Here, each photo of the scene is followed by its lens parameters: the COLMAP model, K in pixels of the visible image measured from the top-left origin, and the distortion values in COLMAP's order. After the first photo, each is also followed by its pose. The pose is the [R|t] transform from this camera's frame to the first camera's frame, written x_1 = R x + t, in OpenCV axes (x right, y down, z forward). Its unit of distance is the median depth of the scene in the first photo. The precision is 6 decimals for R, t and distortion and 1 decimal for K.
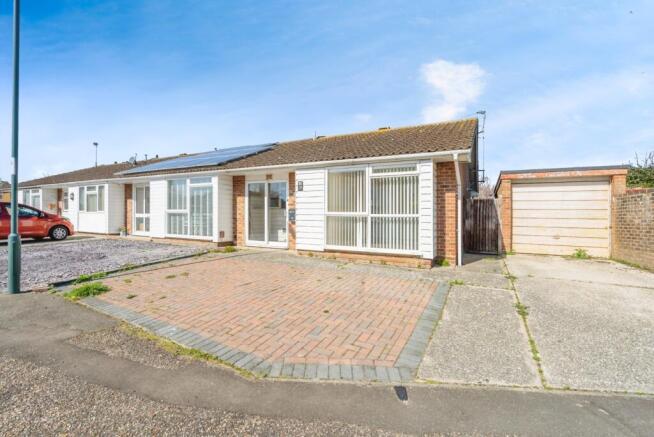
lens RADIAL K [[300.4, 0, 324.8], [0, 300.4, 217.8], [0, 0, 1]] dist [0.021599, -0.001311]
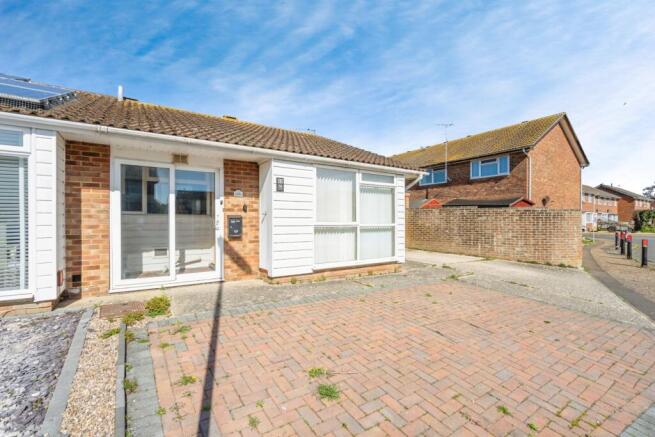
lens RADIAL K [[300.9, 0, 327.7], [0, 300.9, 215.6], [0, 0, 1]] dist [0.021599, -0.001311]
pose [[0.476654, 0.001164, 0.879090, -0.573207], [0.007313, 0.999959, -0.005289, -0.026649], [-0.879060, 0.008950, 0.476626, 0.515887]]
